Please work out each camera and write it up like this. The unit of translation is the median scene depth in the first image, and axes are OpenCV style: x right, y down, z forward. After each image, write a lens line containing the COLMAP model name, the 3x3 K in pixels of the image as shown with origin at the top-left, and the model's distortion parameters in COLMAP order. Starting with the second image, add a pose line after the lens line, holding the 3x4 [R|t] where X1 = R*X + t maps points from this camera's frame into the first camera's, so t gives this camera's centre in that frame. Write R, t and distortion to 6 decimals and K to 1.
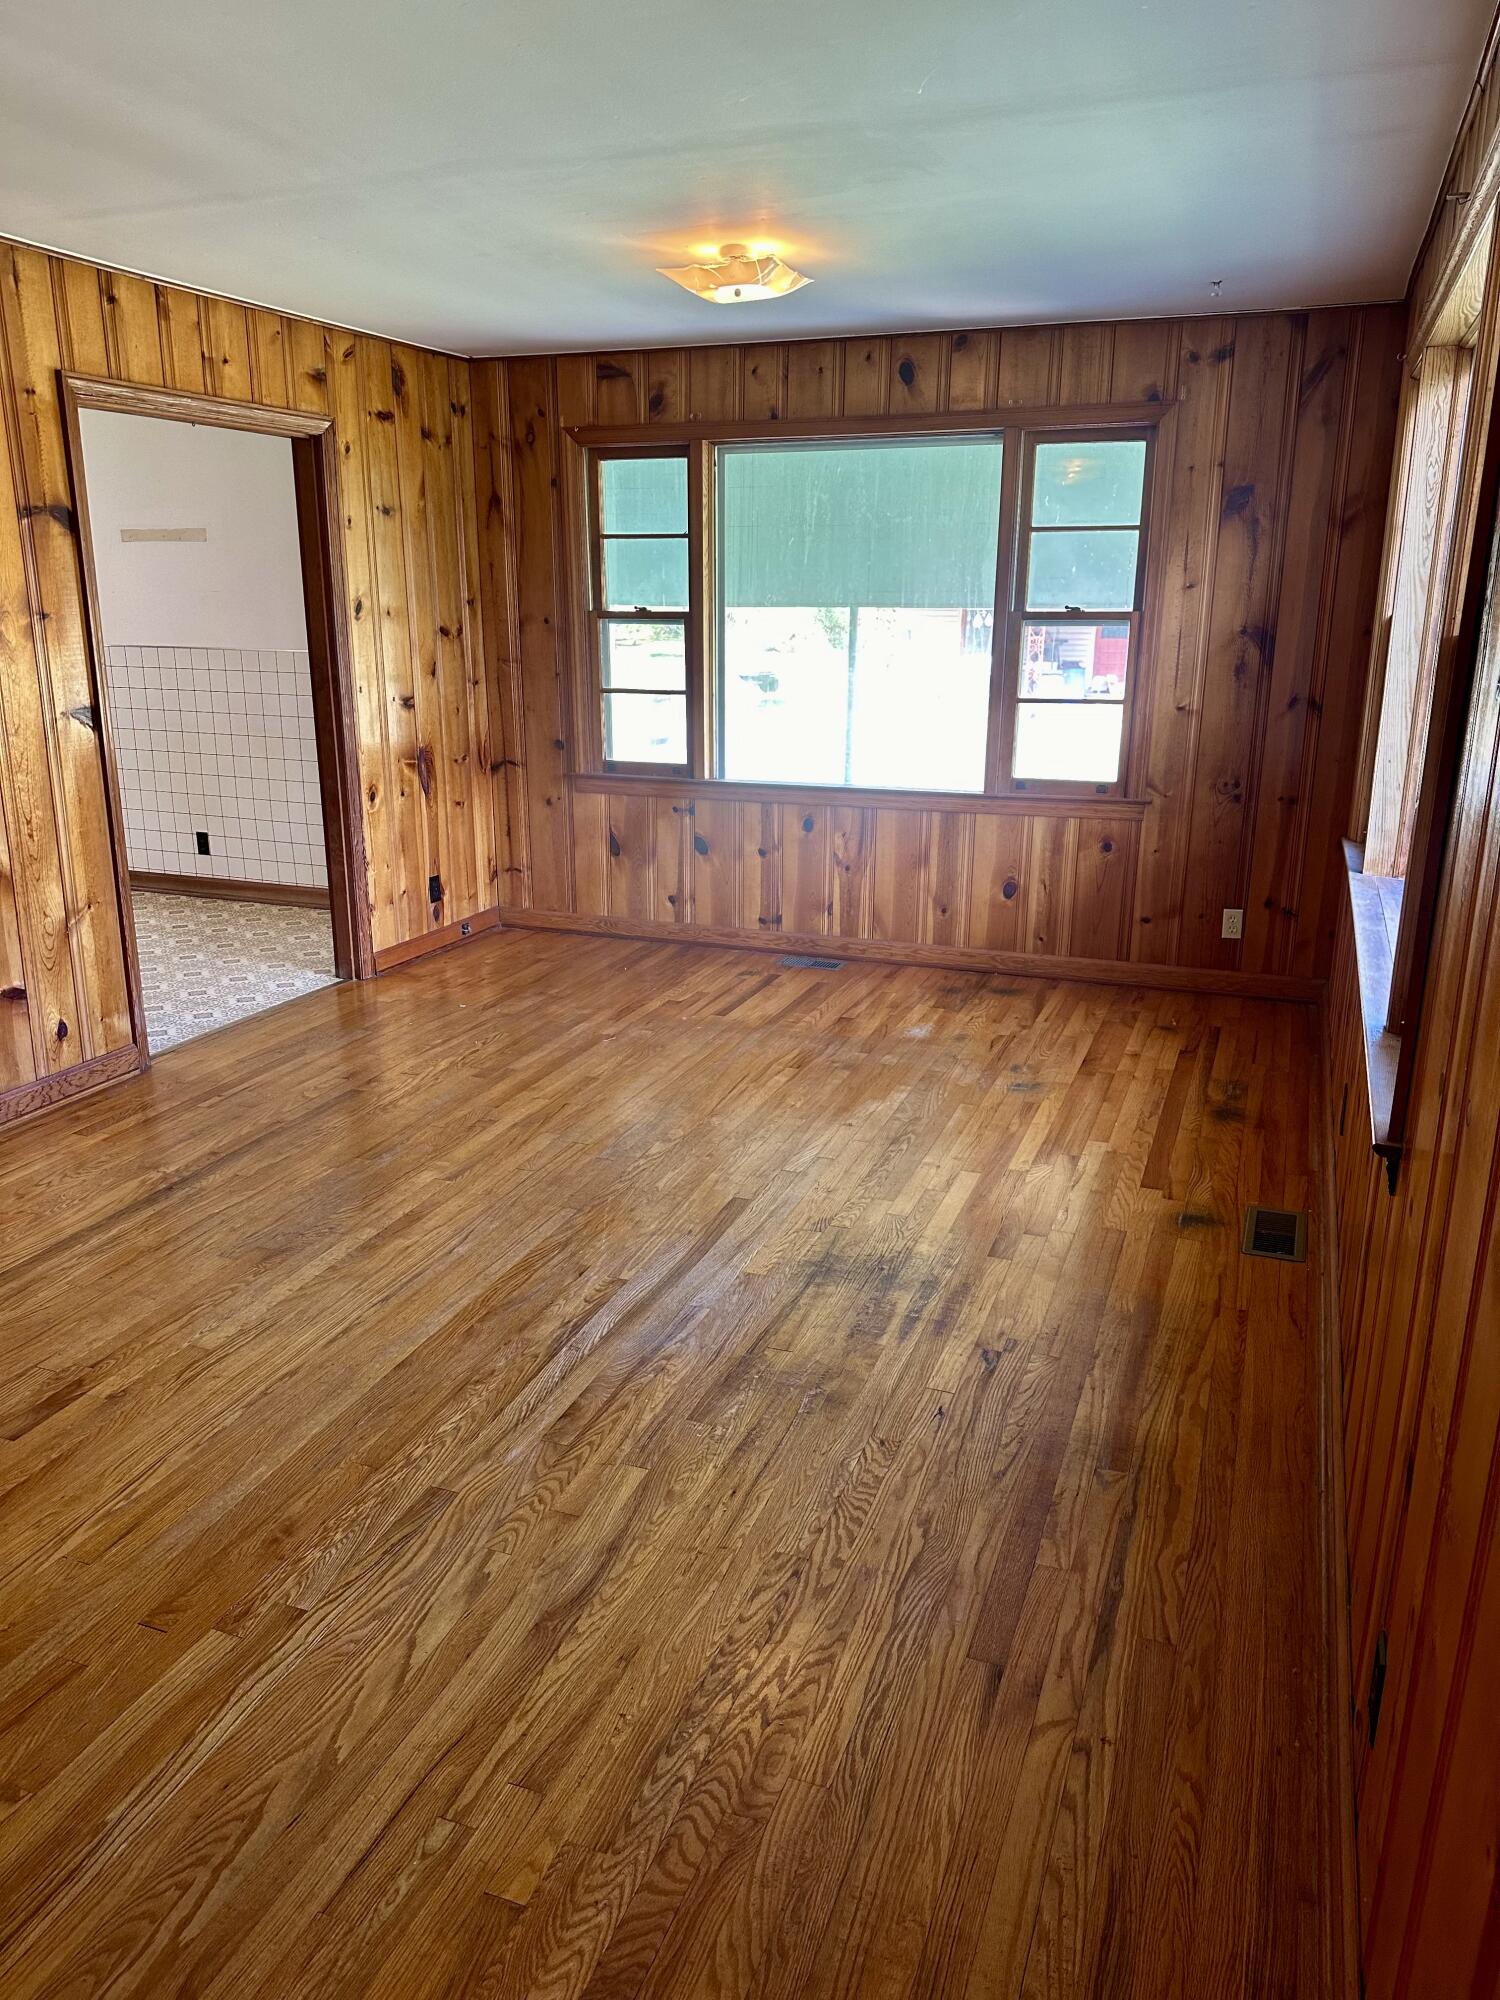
lens RADIAL K [[1409.1, 0, 786.1], [0, 1409.1, 1013.4], [0, 0, 1]] dist [0.037005, -0.038565]
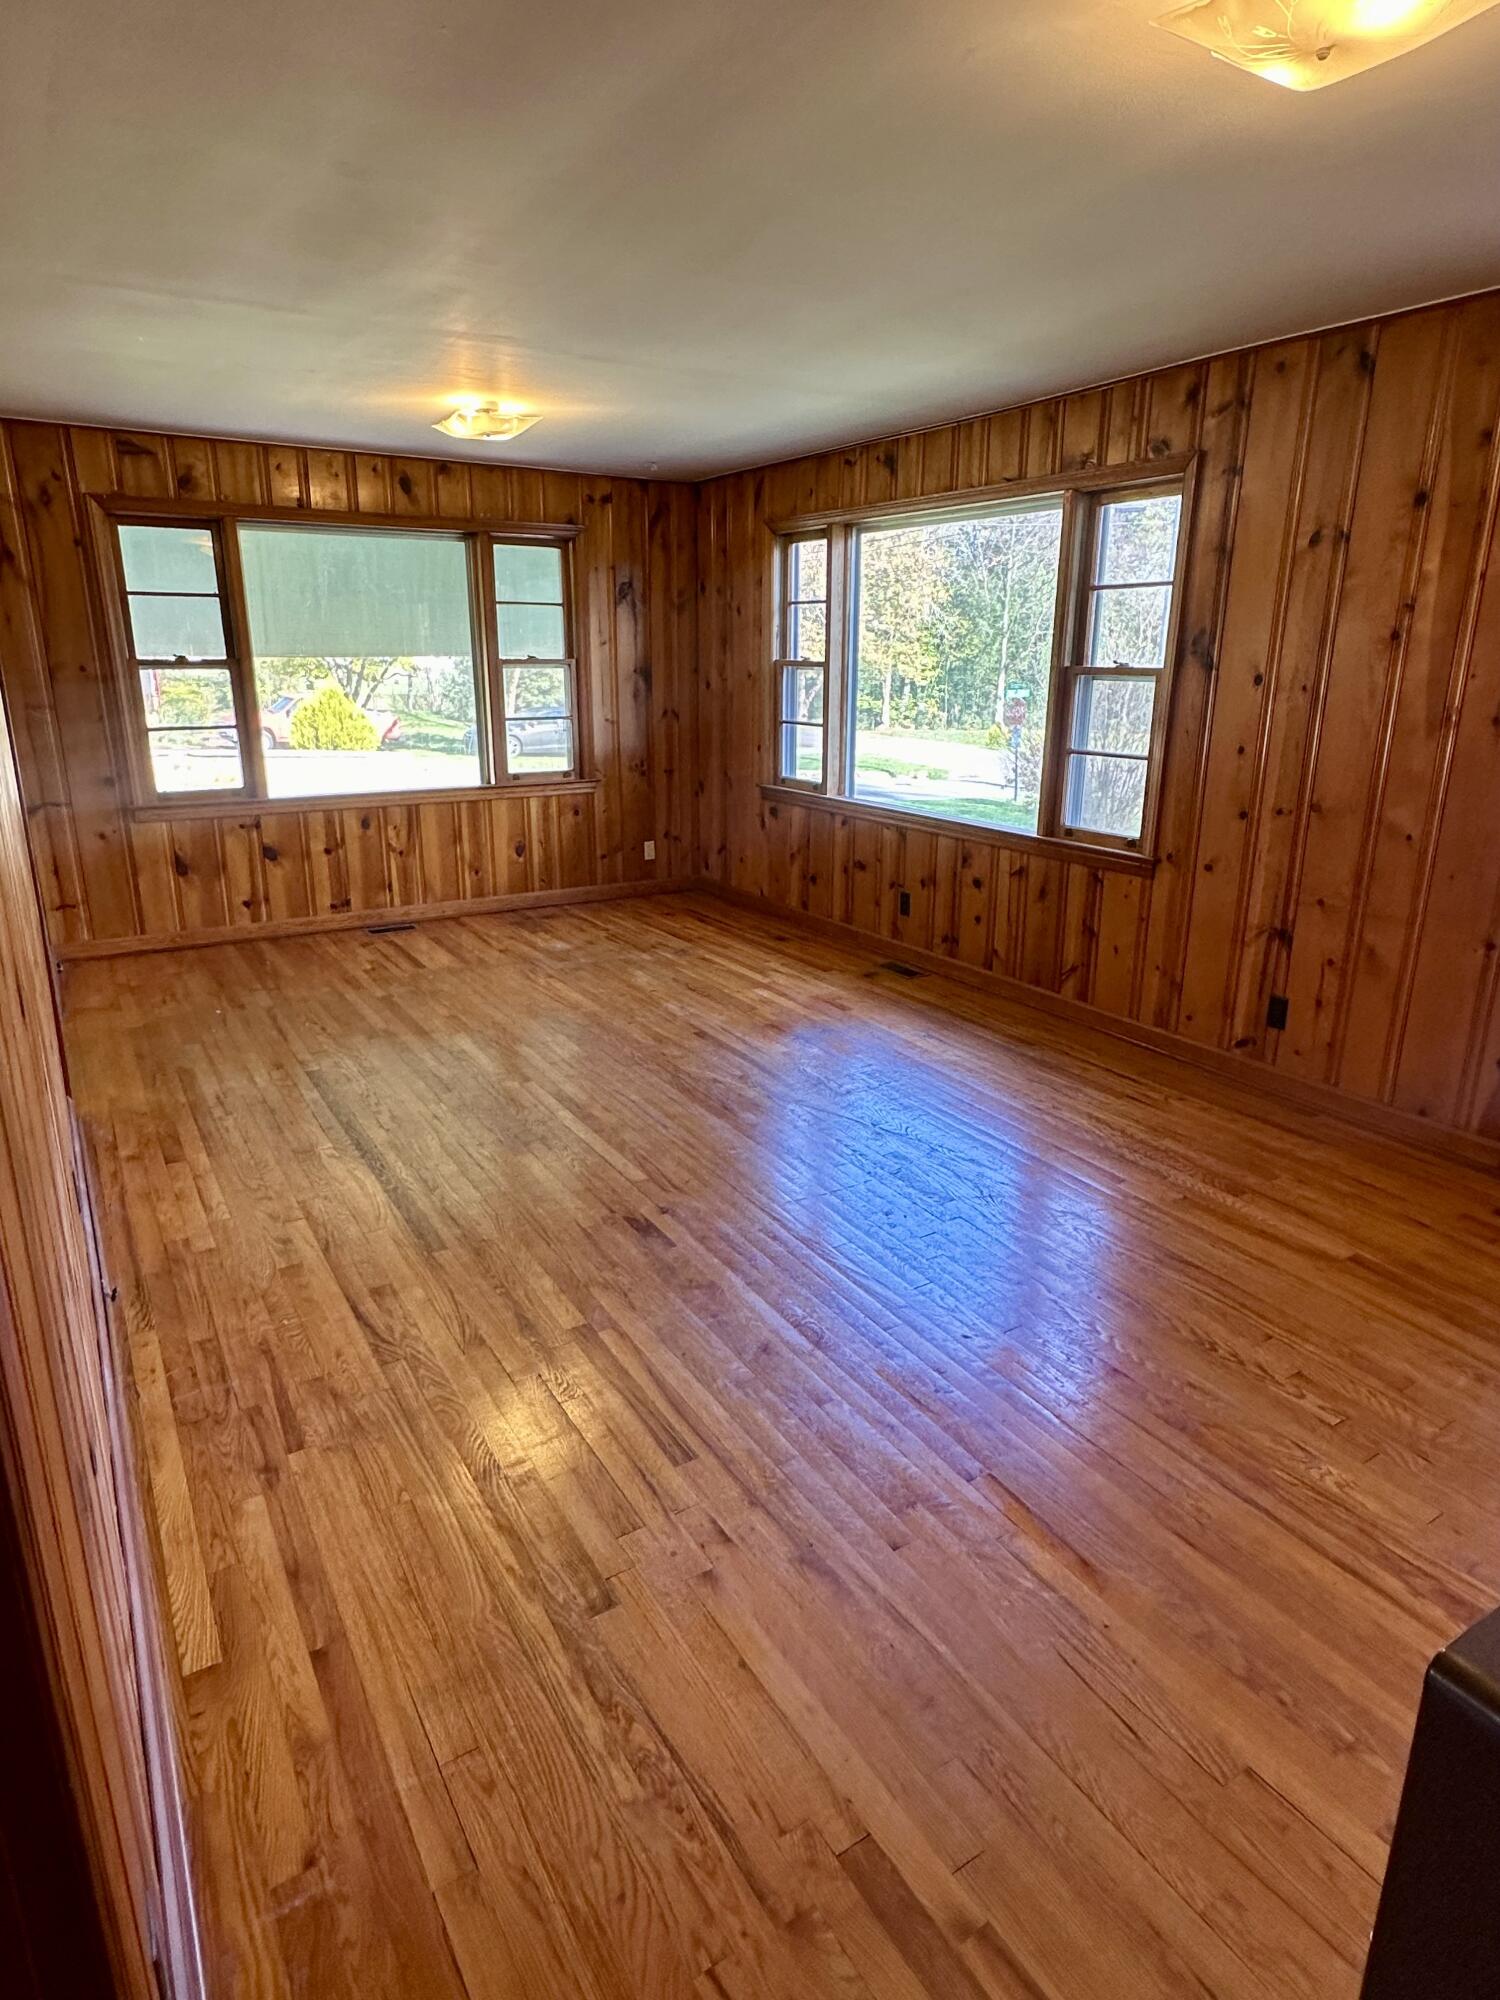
lens RADIAL K [[1122.0, 0, 759.4], [0, 1122.0, 990.0], [0, 0, 1]] dist [0.001381, 0.000002]
pose [[0.605343, -0.229935, 0.762030, -0.682065], [0.221057, 0.968270, 0.116563, -0.032351], [-0.764653, 0.097892, 0.636964, 0.101811]]
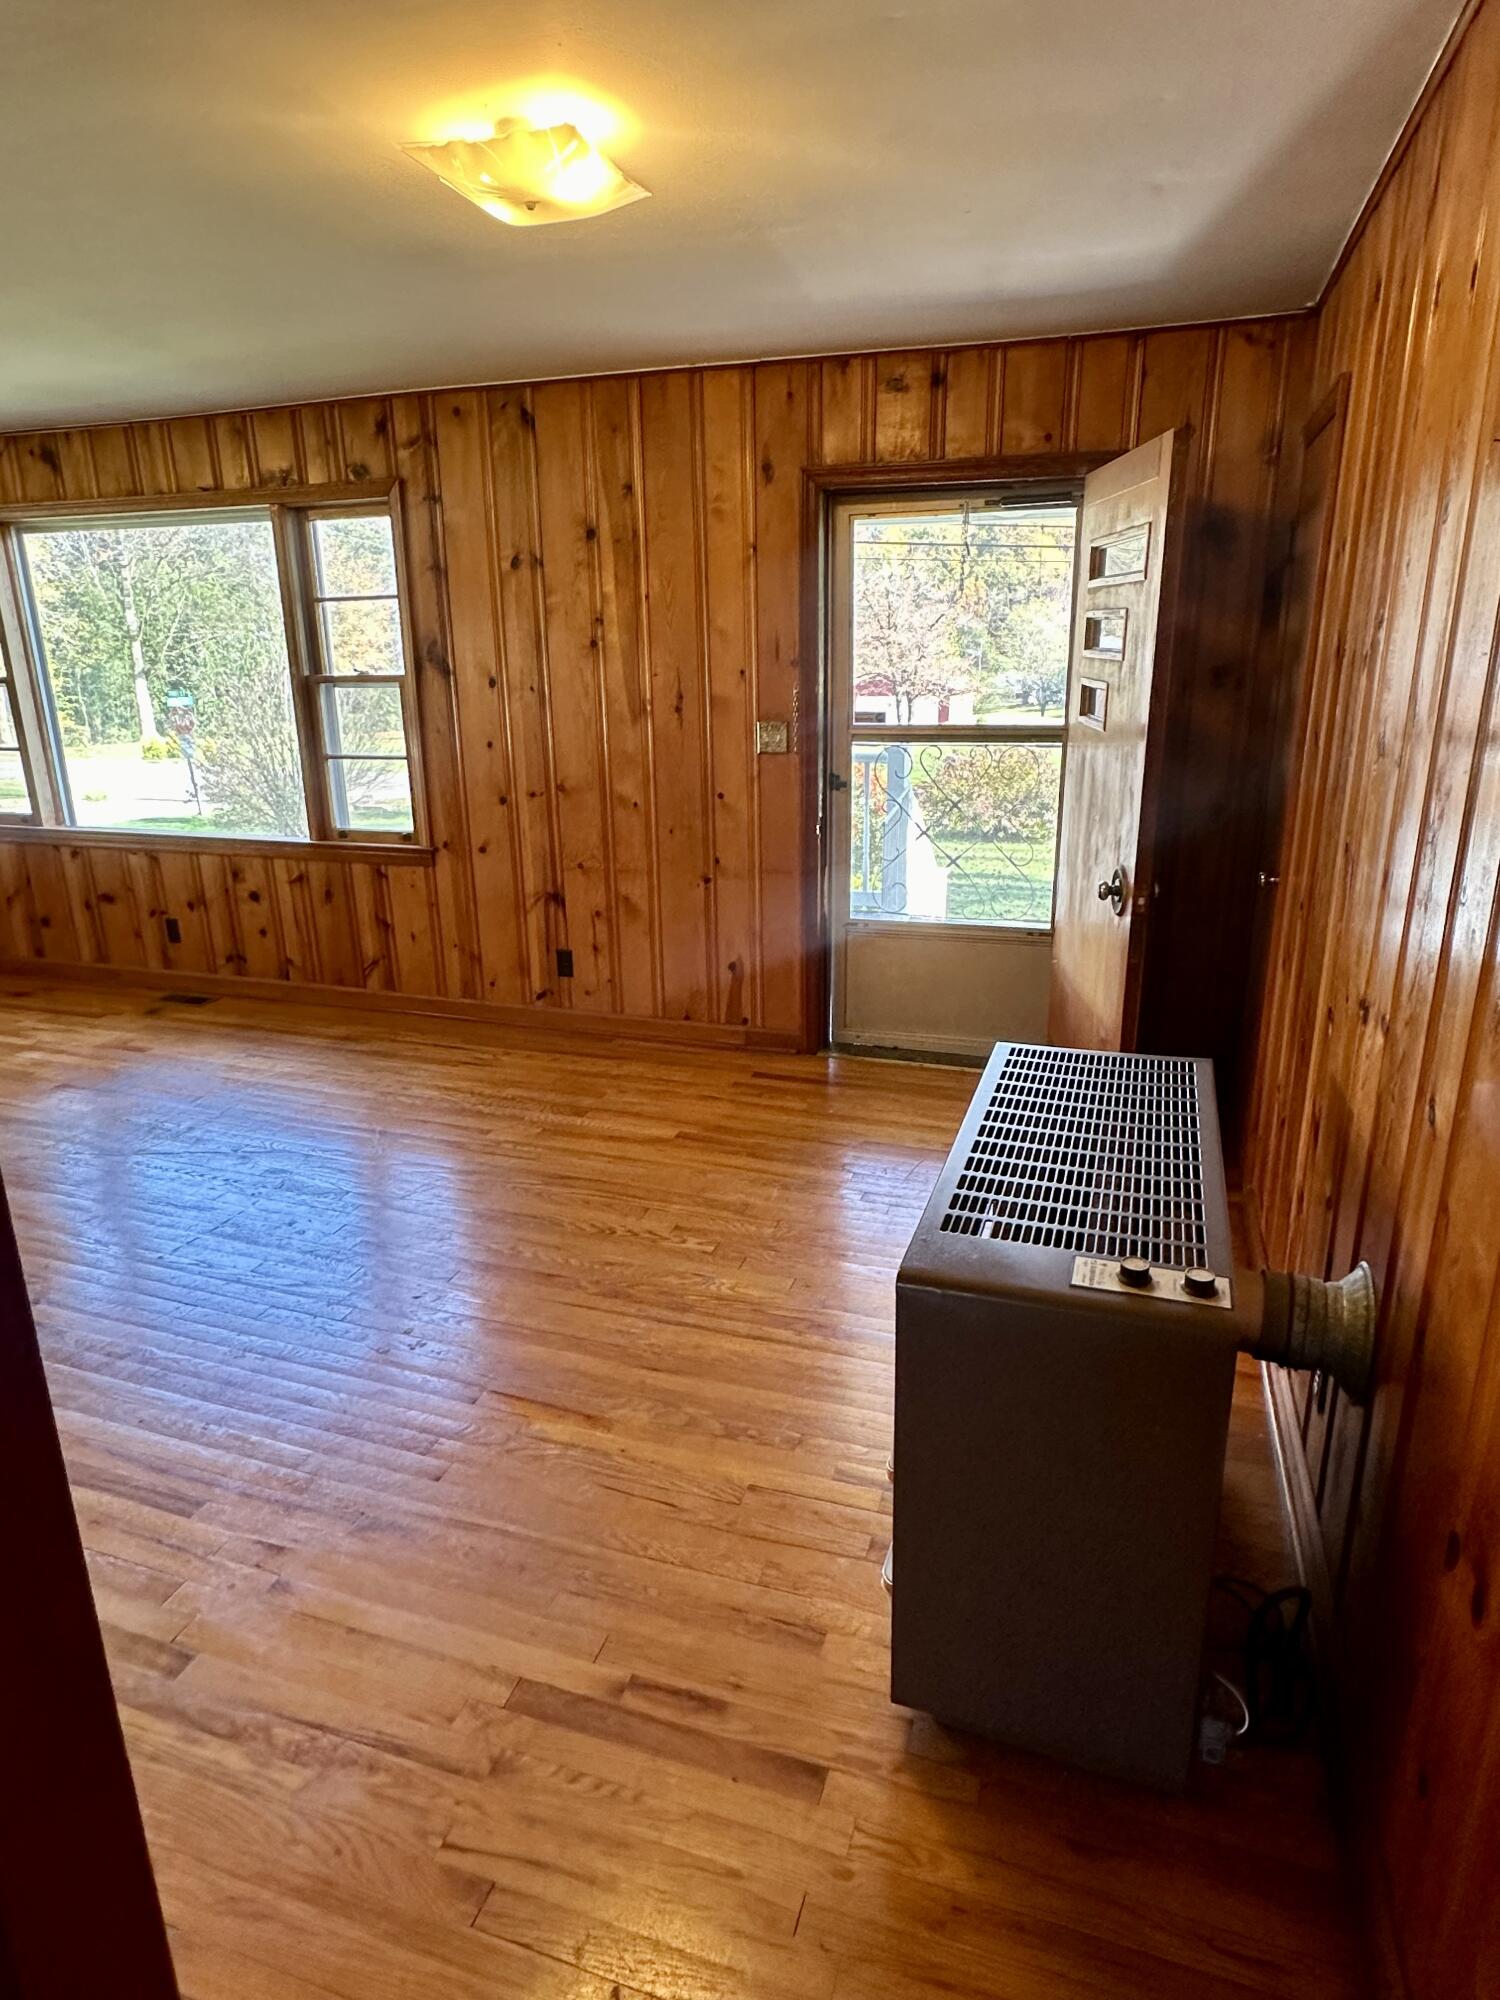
lens RADIAL K [[1122.0, 0, 740.2], [0, 1122.0, 988.0], [0, 0, 1]] dist [0.001381, 0.000002]
pose [[-0.033837, -0.292049, 0.955805, -0.763807], [0.293842, 0.911177, 0.288815, -0.051710], [-0.955255, 0.290628, 0.054985, 0.144220]]
